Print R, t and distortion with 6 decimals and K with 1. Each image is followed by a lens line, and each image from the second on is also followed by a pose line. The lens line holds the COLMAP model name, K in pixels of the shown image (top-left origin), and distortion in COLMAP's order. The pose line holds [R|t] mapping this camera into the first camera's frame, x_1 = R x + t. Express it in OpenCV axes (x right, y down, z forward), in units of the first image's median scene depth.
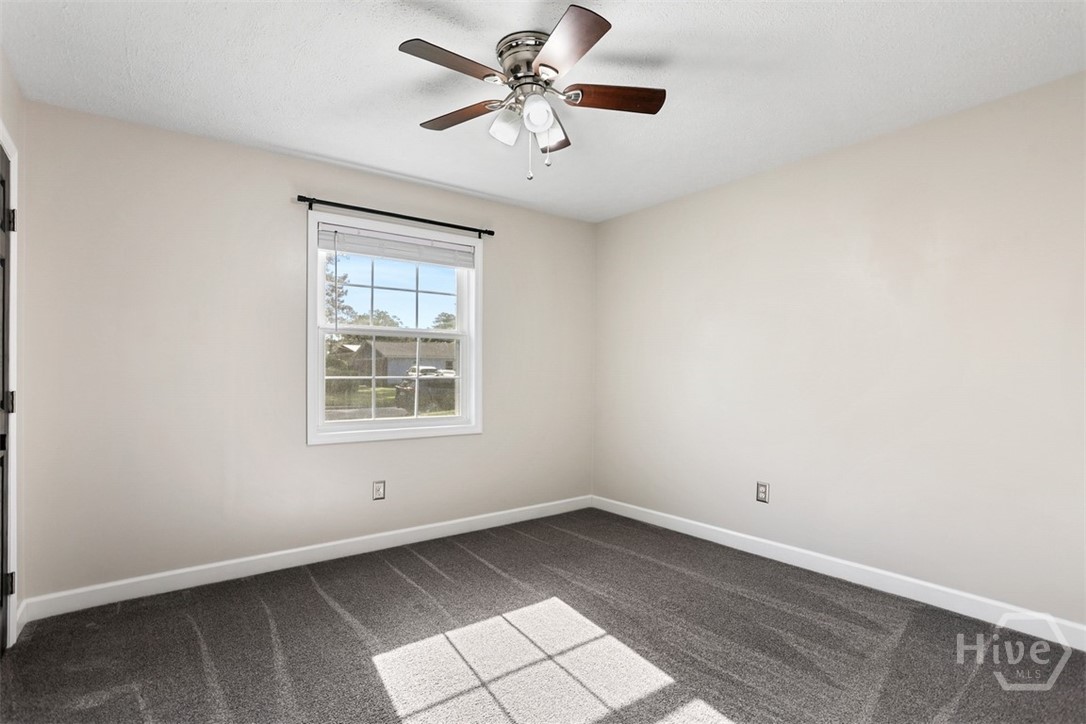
lens RADIAL K [[530.1, 0, 536.3], [0, 530.1, 360.3], [0, 0, 1]] dist [-0.053140, 0.026784]
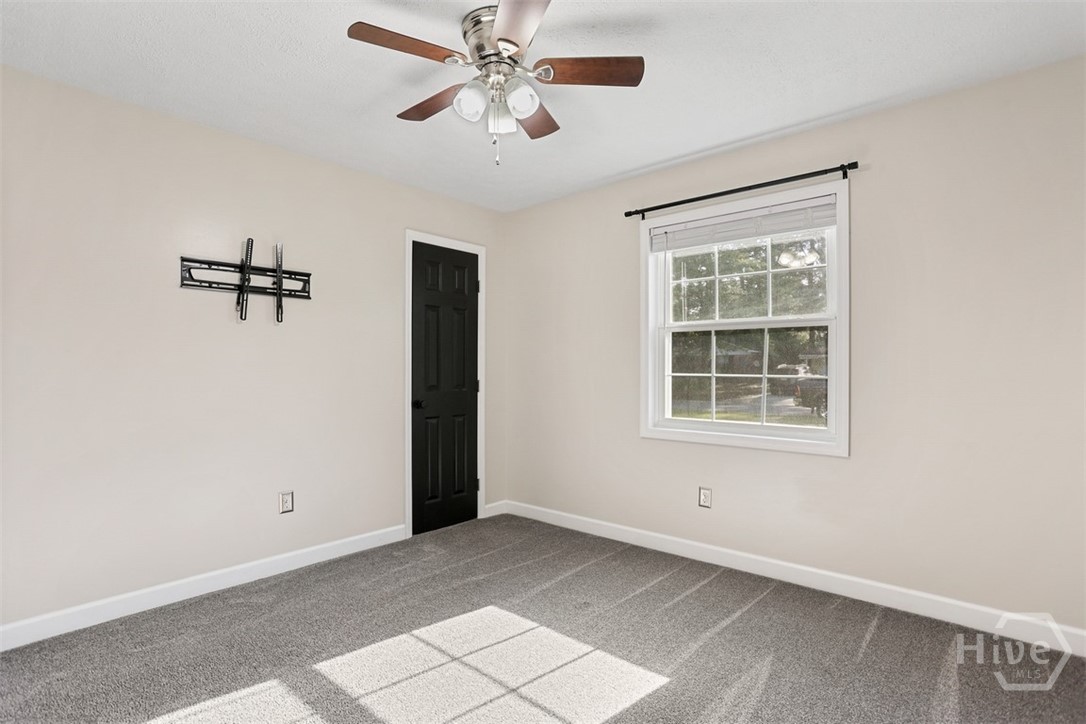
lens RADIAL K [[530.1, 0, 536.3], [0, 530.1, 360.3], [0, 0, 1]] dist [-0.053140, 0.026784]
pose [[0.198662, -0.013012, -0.979982, 0.607409], [0.020540, 0.999748, -0.009110, 0.008504], [0.979853, -0.018319, 0.198879, 0.580567]]
